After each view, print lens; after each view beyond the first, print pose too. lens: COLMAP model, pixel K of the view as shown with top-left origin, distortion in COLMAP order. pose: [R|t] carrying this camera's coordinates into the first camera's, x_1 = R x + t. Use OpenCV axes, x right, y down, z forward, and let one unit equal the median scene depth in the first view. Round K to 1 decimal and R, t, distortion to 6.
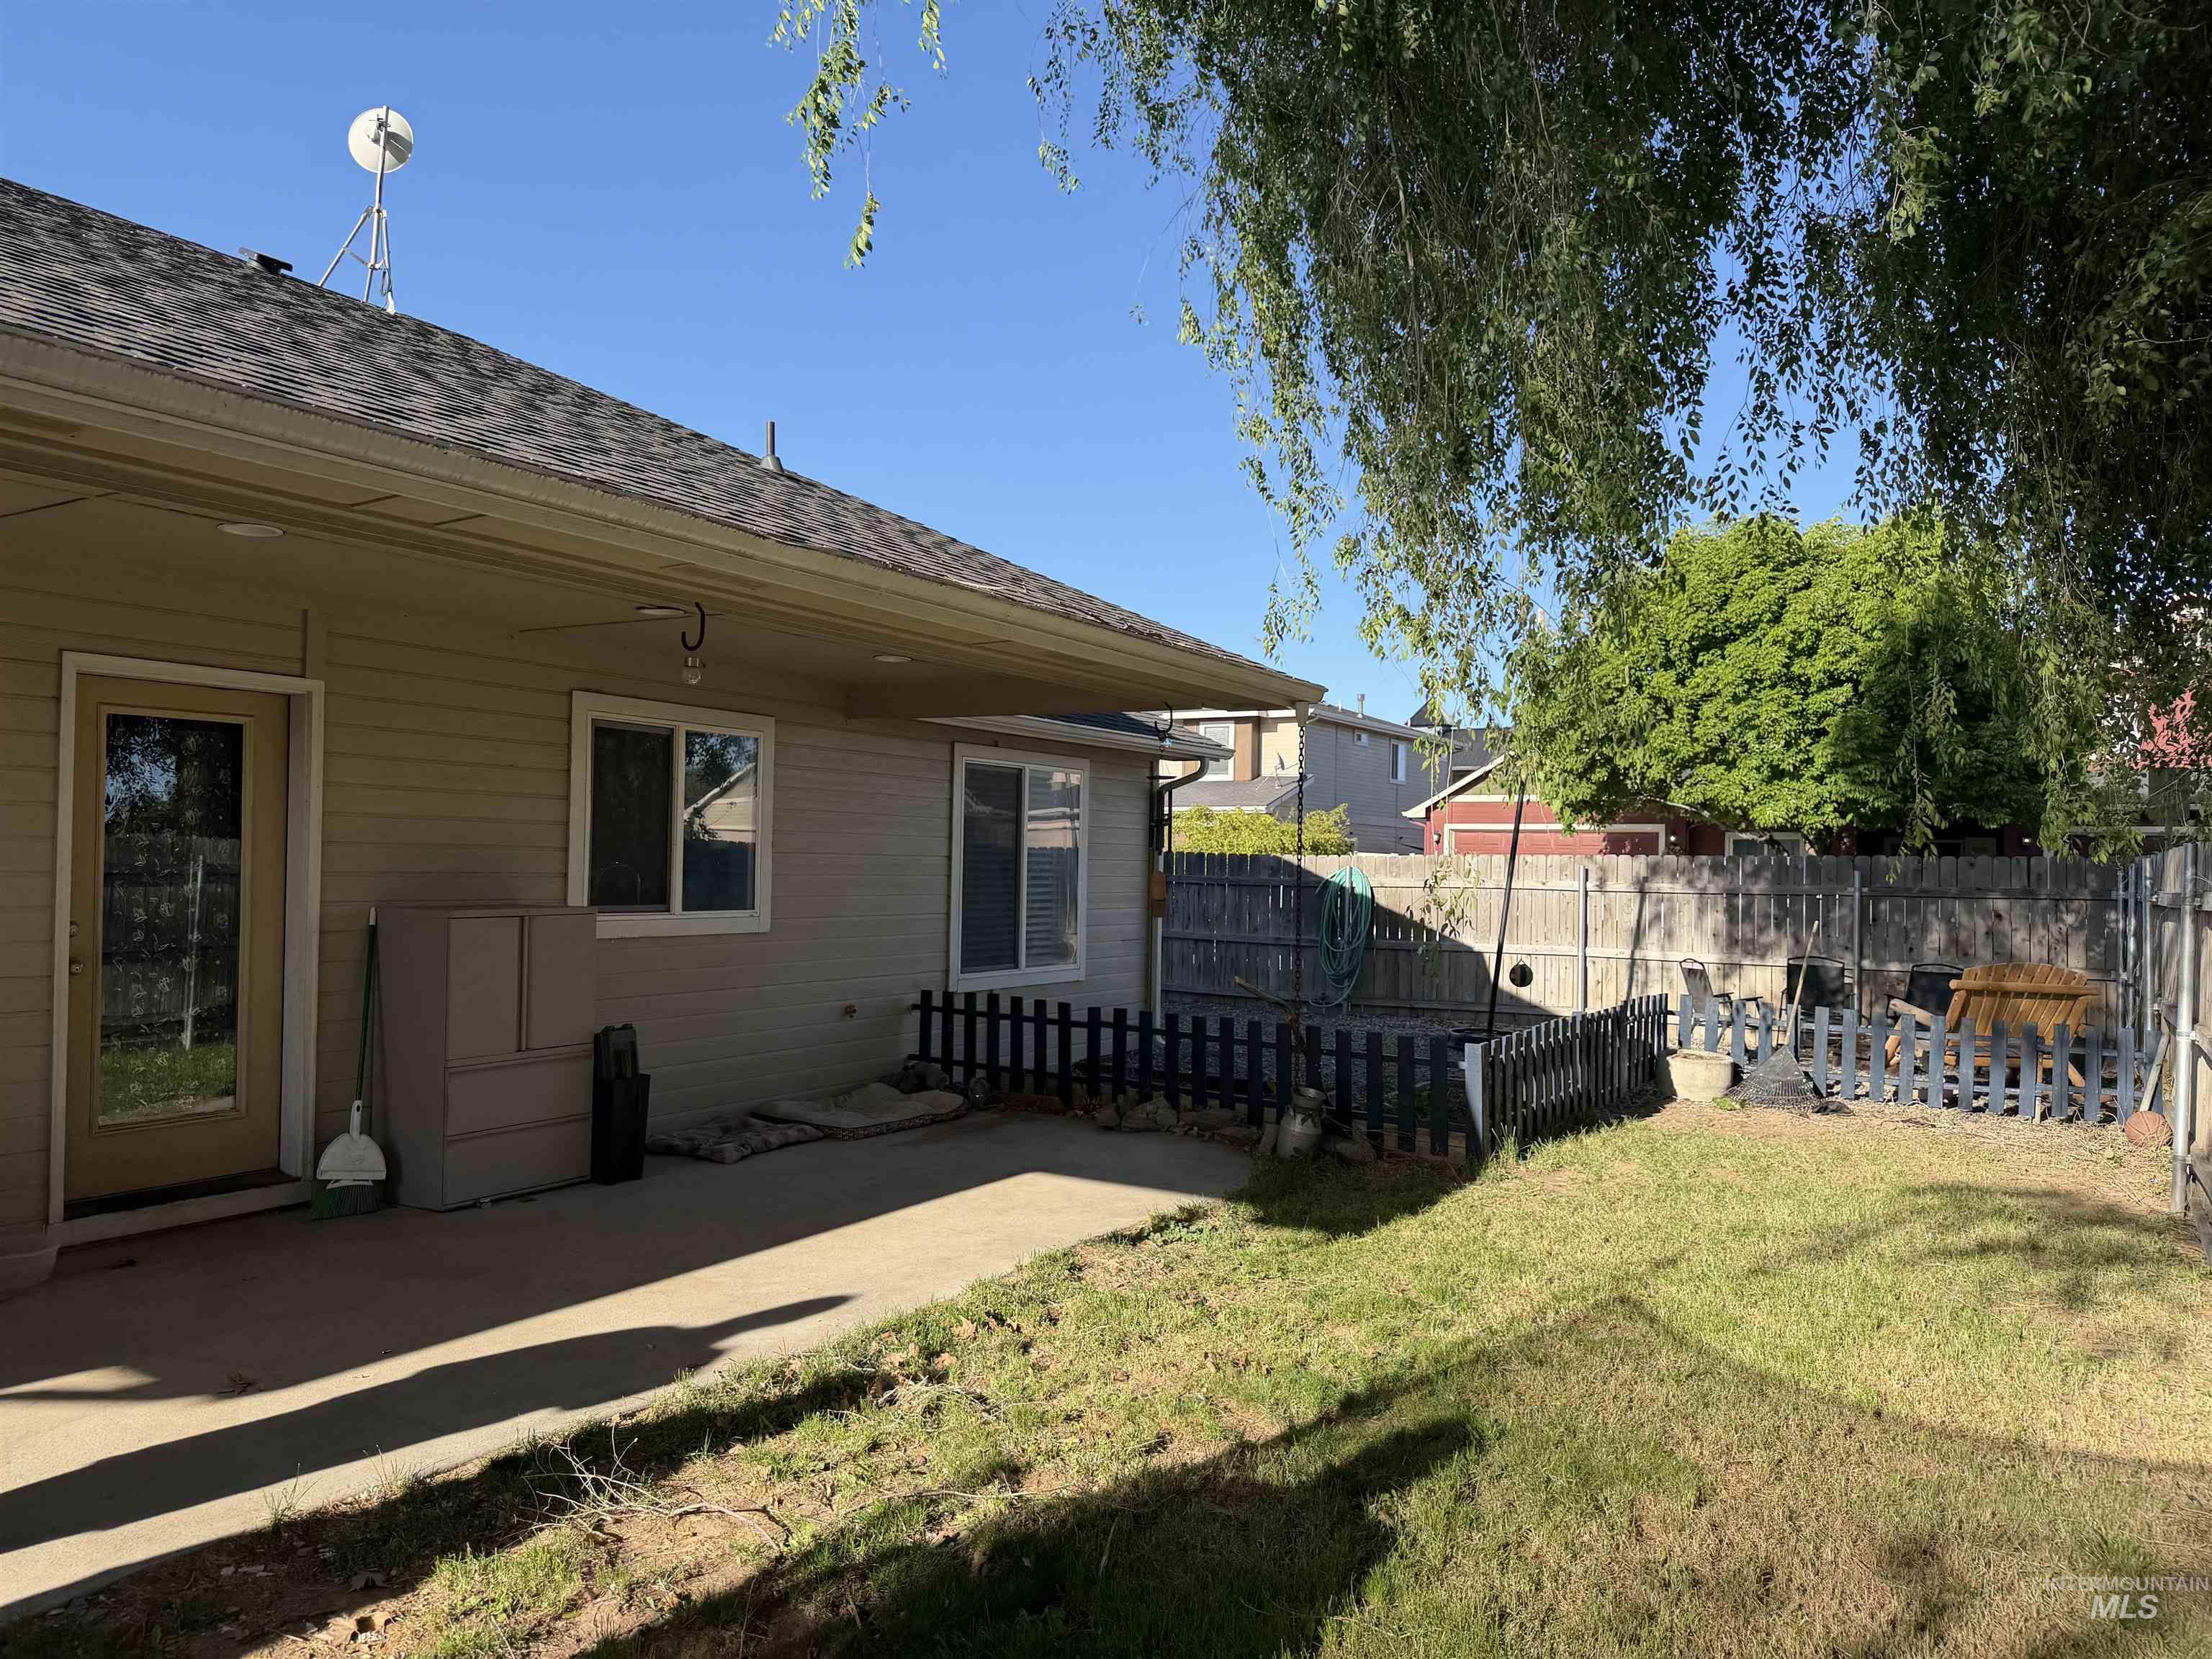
lens RADIAL K [[1545.2, 0, 1112.2], [0, 1545.2, 821.5], [0, 0, 1]] dist [0.168348, -0.293842]
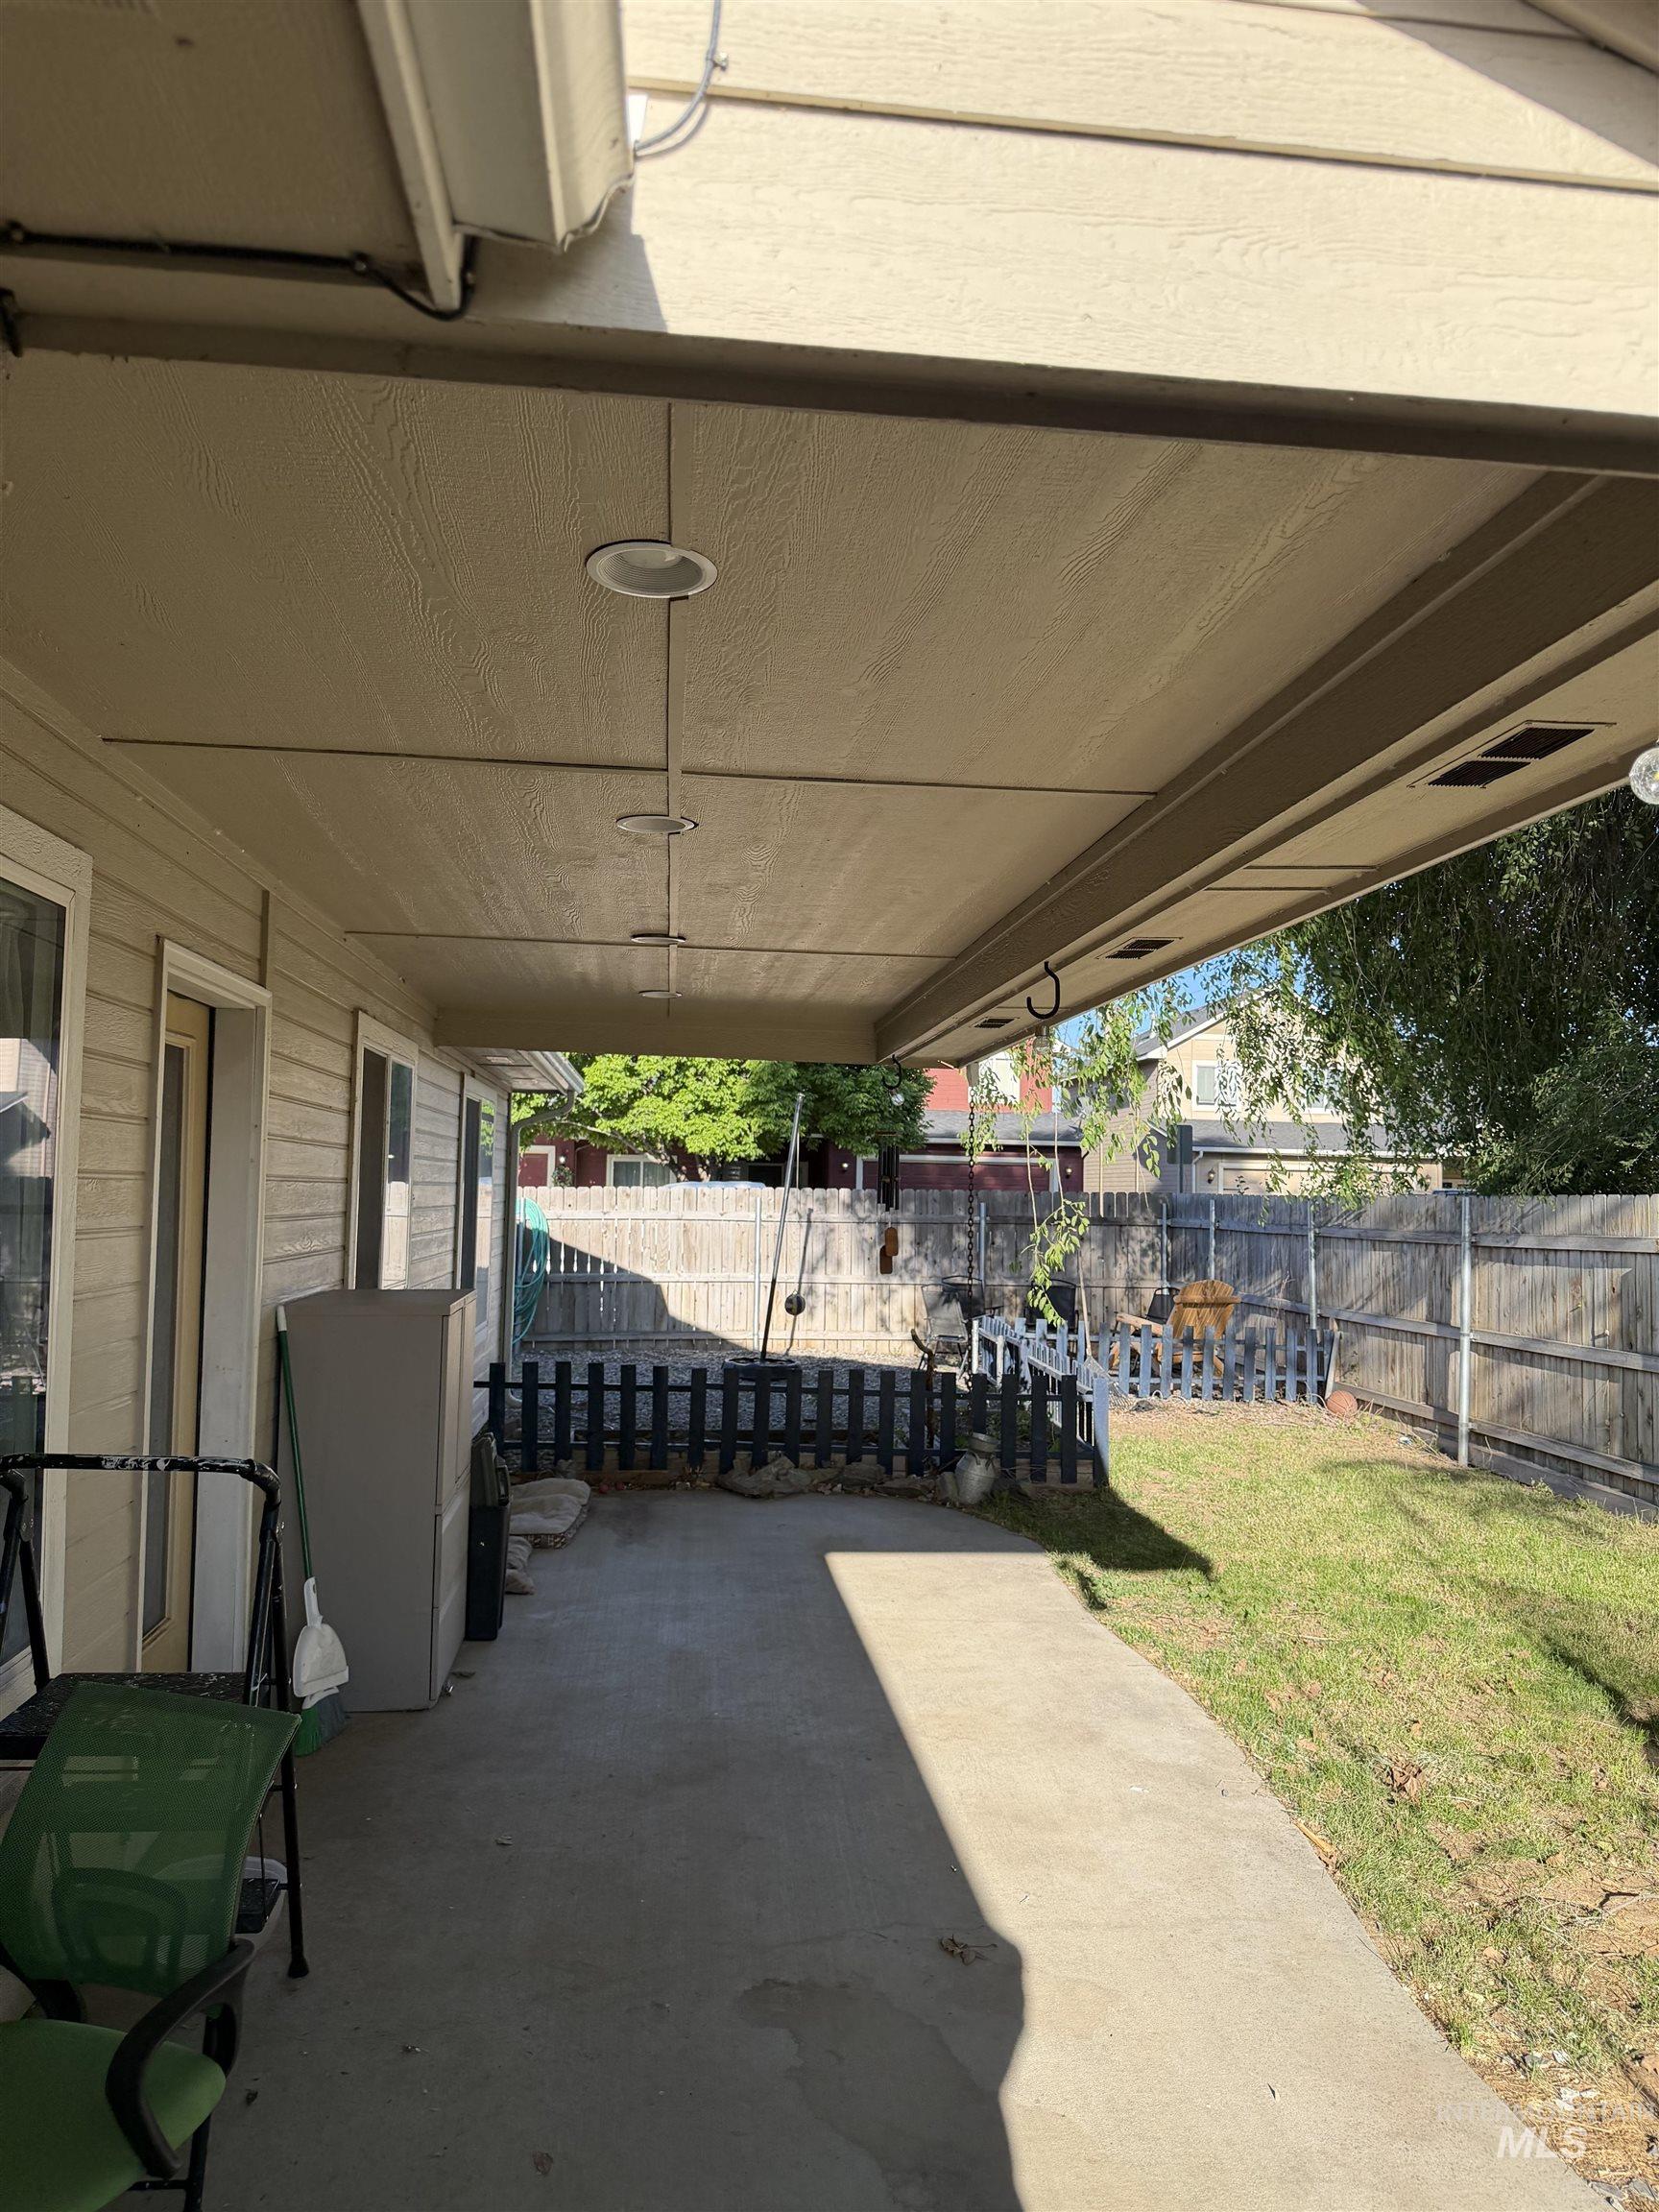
lens RADIAL K [[1545.2, 0, 829.5], [0, 1545.2, 1106.0], [0, 0, 1]] dist [0.168348, -0.293842]
pose [[0.782835, 0.033477, 0.621328, -0.515211], [-0.024208, 0.999434, -0.023349, -0.018848], [-0.621758, 0.003237, 0.783203, 0.200151]]
